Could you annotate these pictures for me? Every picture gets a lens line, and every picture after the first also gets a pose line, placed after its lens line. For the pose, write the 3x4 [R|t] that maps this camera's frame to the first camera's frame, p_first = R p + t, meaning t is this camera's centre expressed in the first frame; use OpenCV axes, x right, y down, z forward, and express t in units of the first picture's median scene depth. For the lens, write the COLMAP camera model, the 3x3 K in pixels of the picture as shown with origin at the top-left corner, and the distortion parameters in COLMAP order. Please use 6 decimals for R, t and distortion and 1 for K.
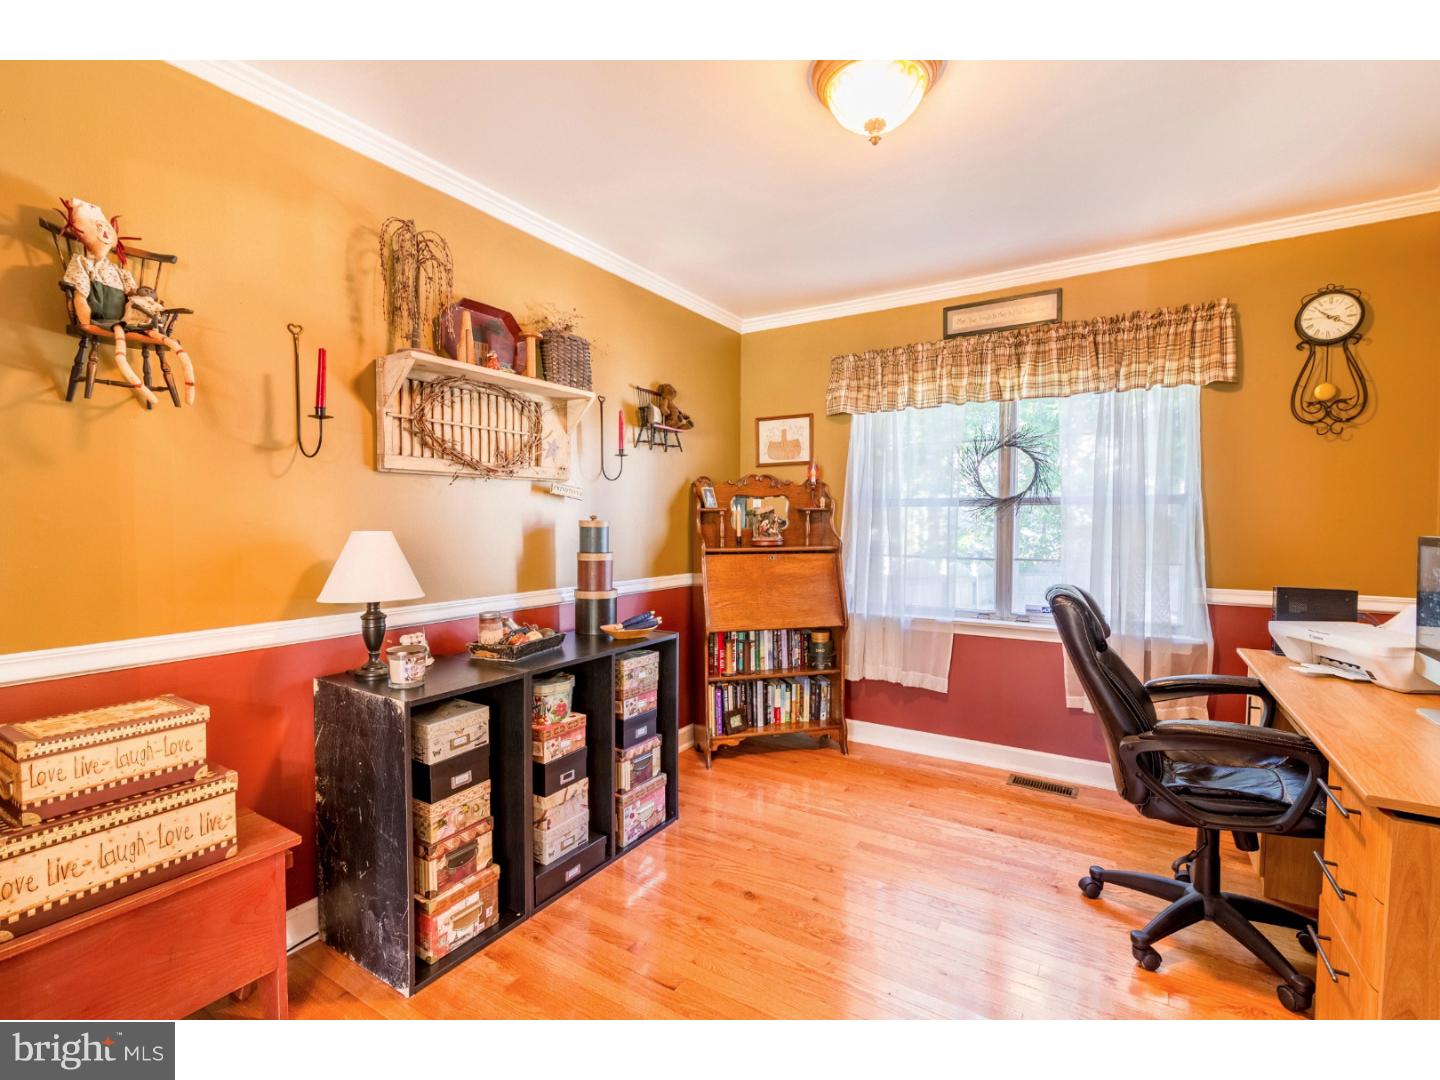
lens RADIAL K [[658.0, 0, 739.0], [0, 658.0, 538.7], [0, 0, 1]] dist [-0.002228, -0.000309]
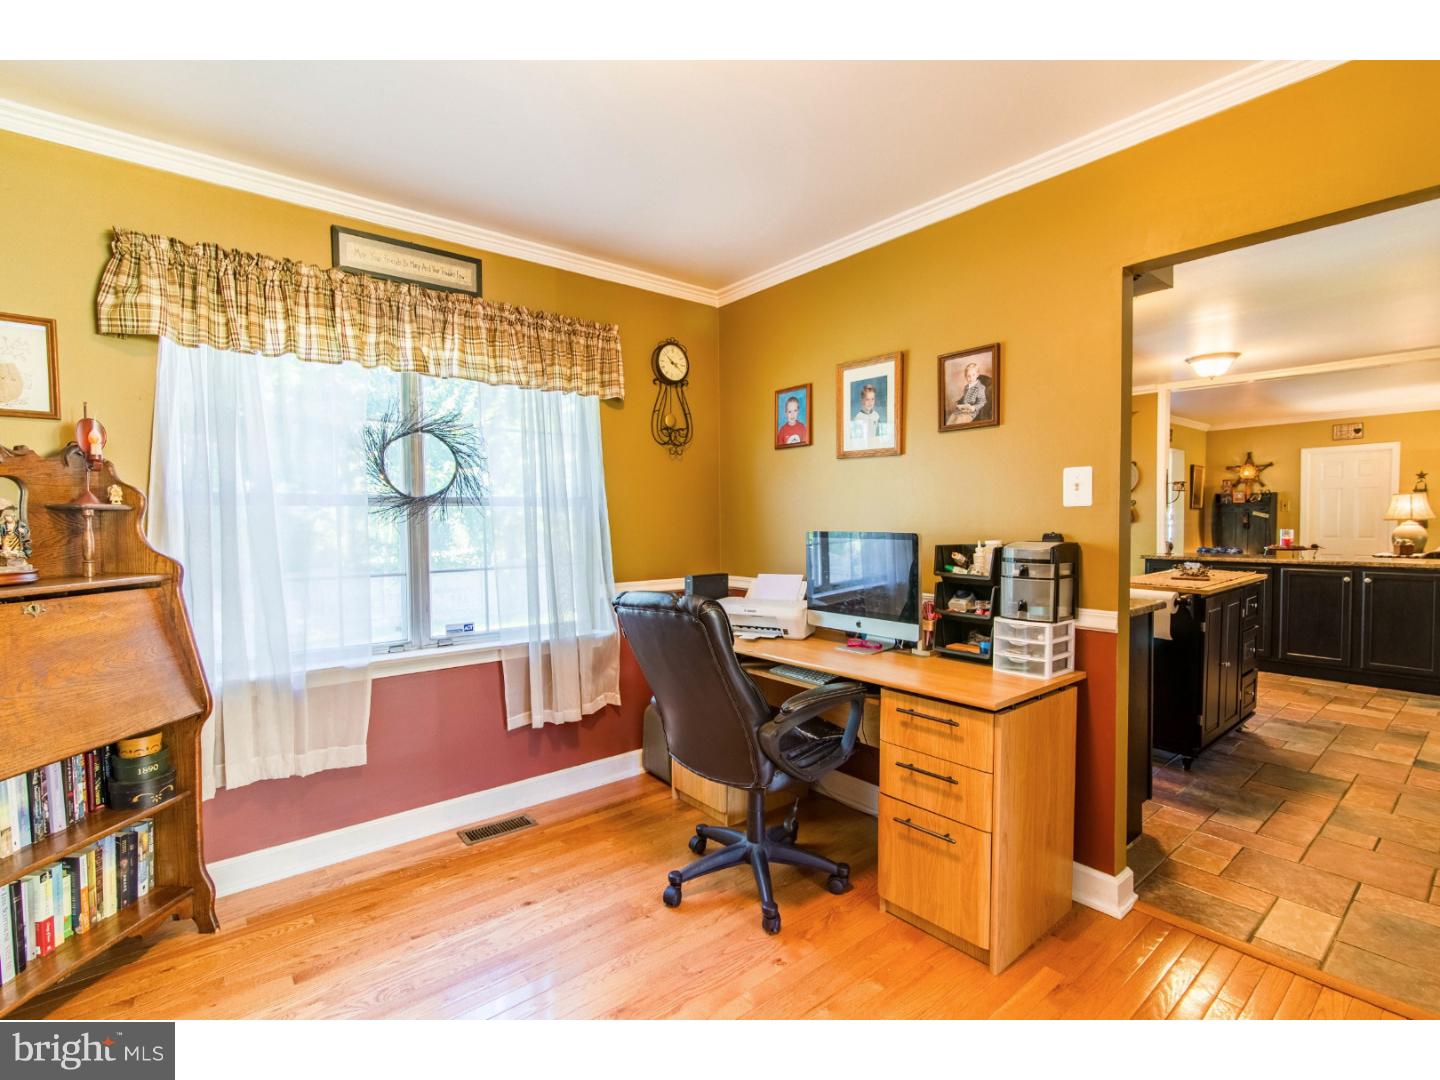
lens RADIAL K [[658.0, 0, 739.0], [0, 658.0, 538.7], [0, 0, 1]] dist [-0.002228, -0.000309]
pose [[0.328015, -0.030924, 0.944166, -0.224181], [0.035316, 0.999167, 0.020457, -0.013104], [-0.944012, 0.026634, 0.328834, 0.368990]]
